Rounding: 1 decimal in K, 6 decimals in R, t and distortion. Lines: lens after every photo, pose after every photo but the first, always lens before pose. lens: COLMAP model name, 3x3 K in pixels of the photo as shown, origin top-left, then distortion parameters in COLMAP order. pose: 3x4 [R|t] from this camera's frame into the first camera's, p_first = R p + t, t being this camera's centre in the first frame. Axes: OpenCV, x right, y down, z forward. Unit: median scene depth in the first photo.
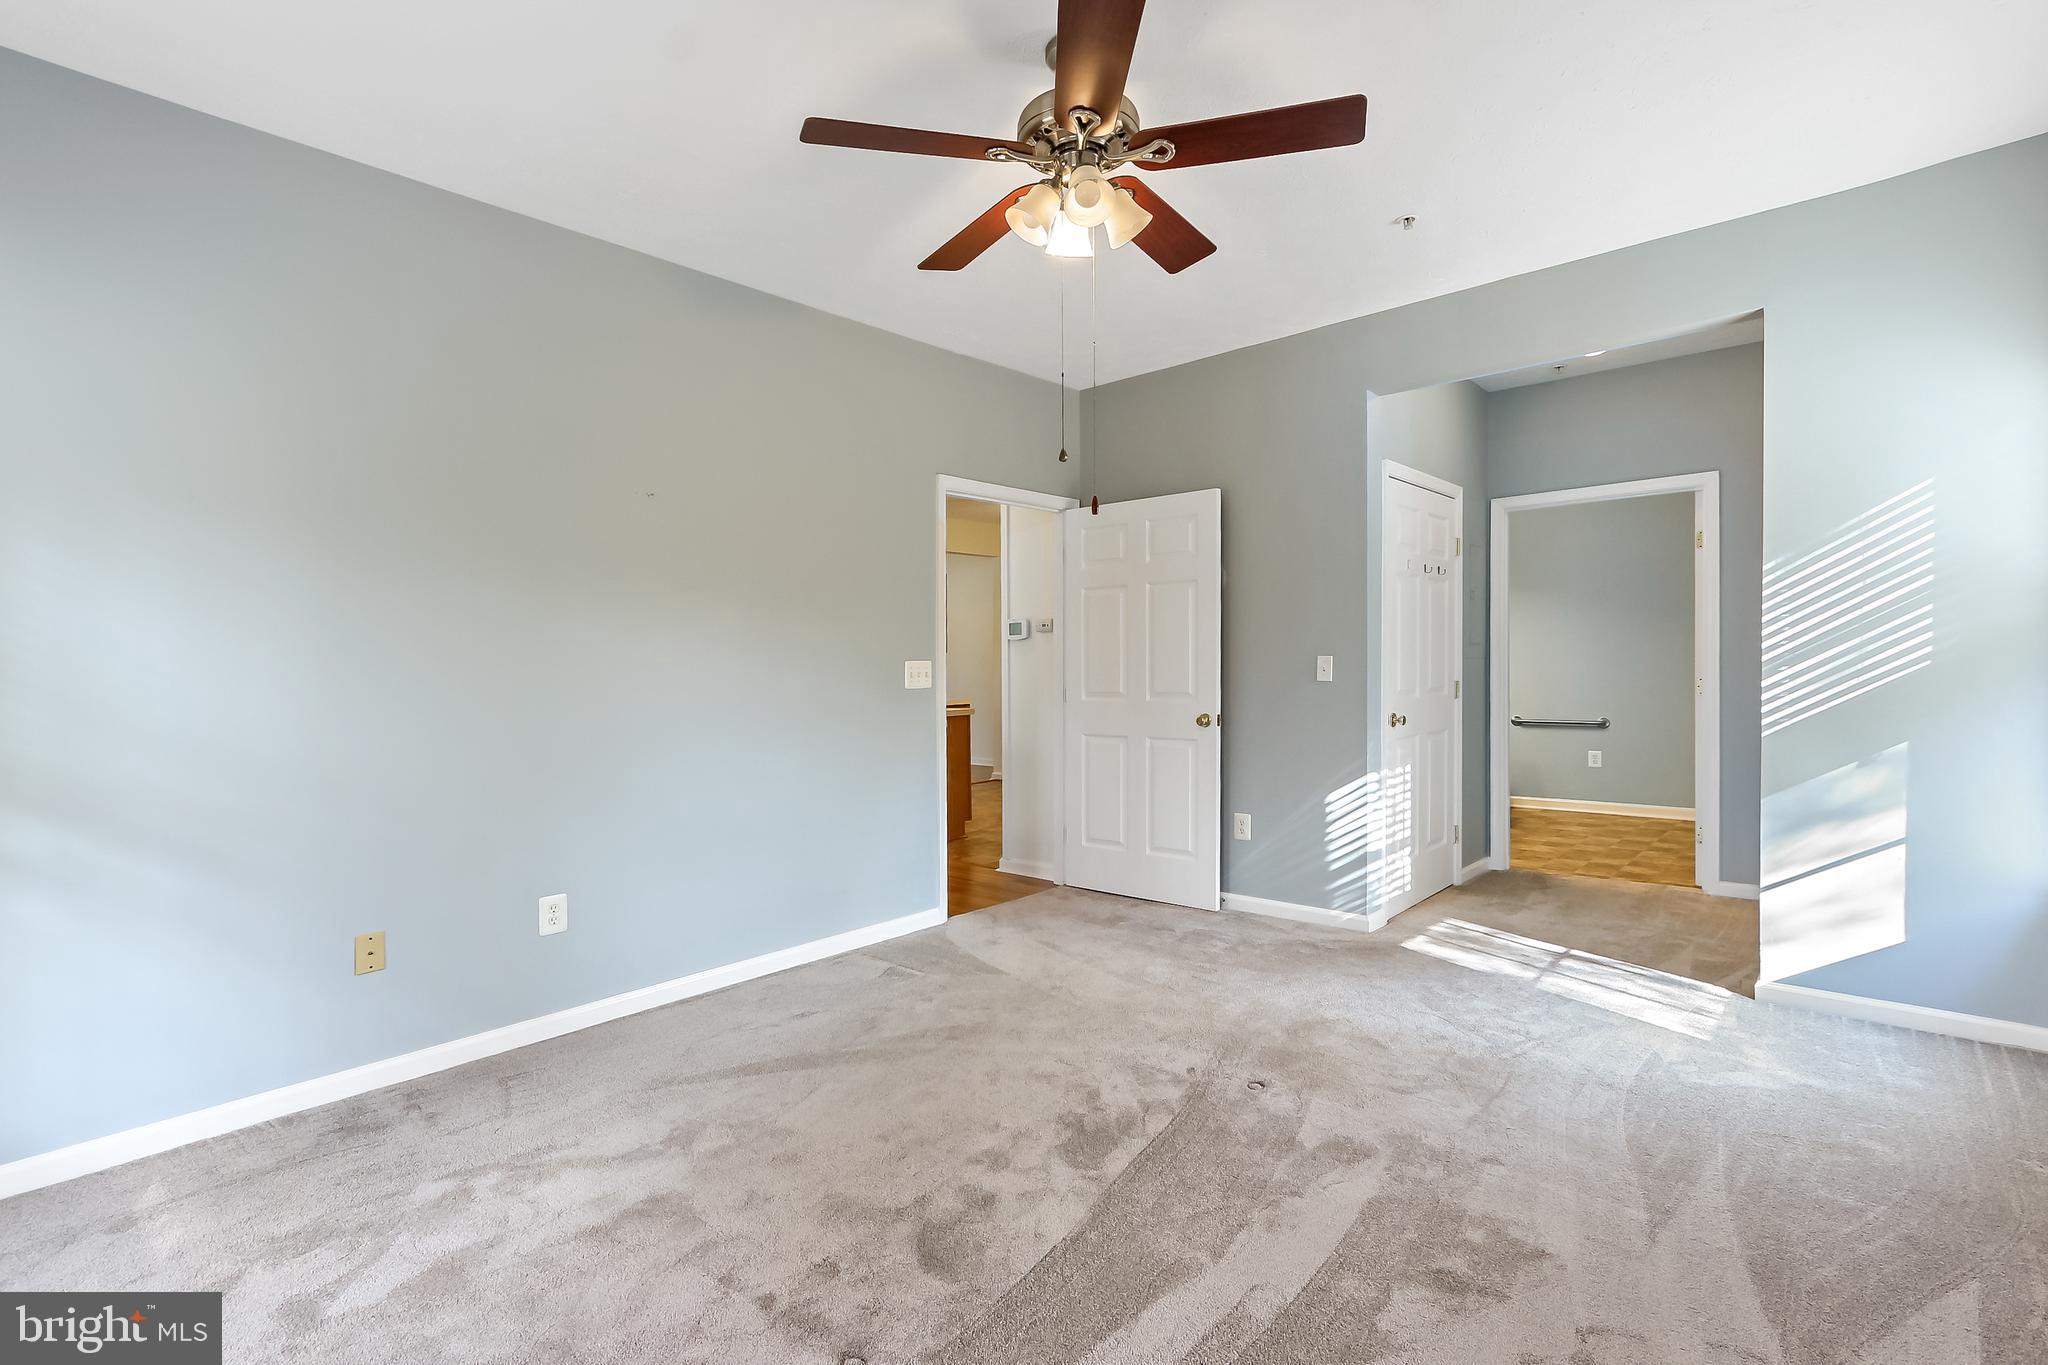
lens RADIAL K [[945.2, 0, 1034.6], [0, 945.2, 670.4], [0, 0, 1]] dist [-0.001617, 0.004659]
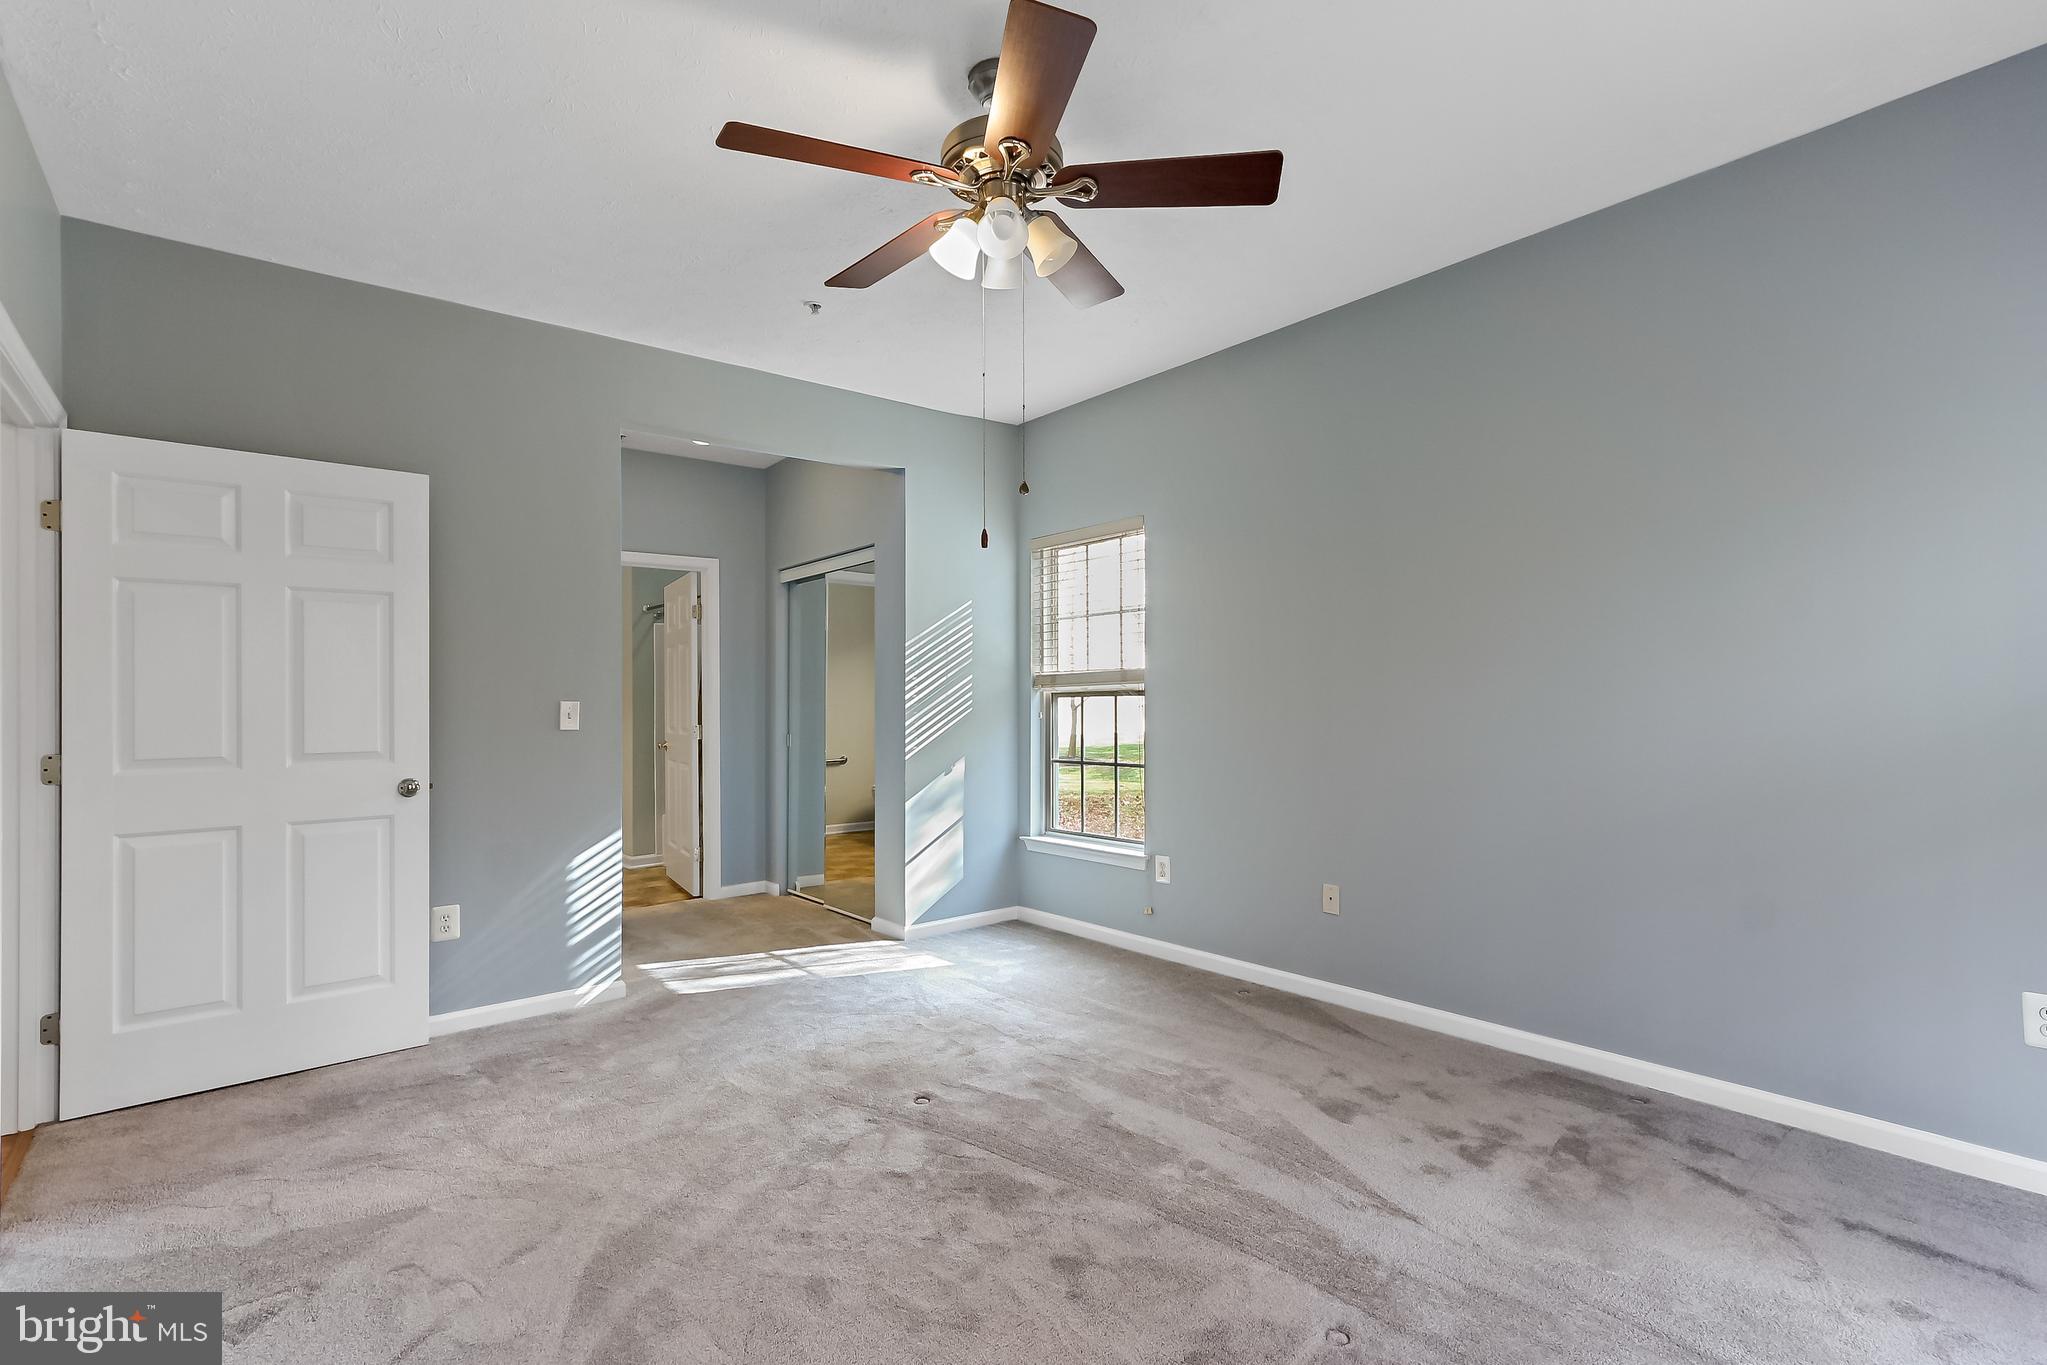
lens RADIAL K [[944.7, 0, 1035.8], [0, 944.7, 703.1], [0, 0, 1]] dist [-0.001617, 0.004659]
pose [[0.156846, 0.013605, 0.987529, -0.665400], [0.013214, 0.999787, -0.015873, 0.008048], [-0.987535, 0.015539, 0.156632, 0.578331]]
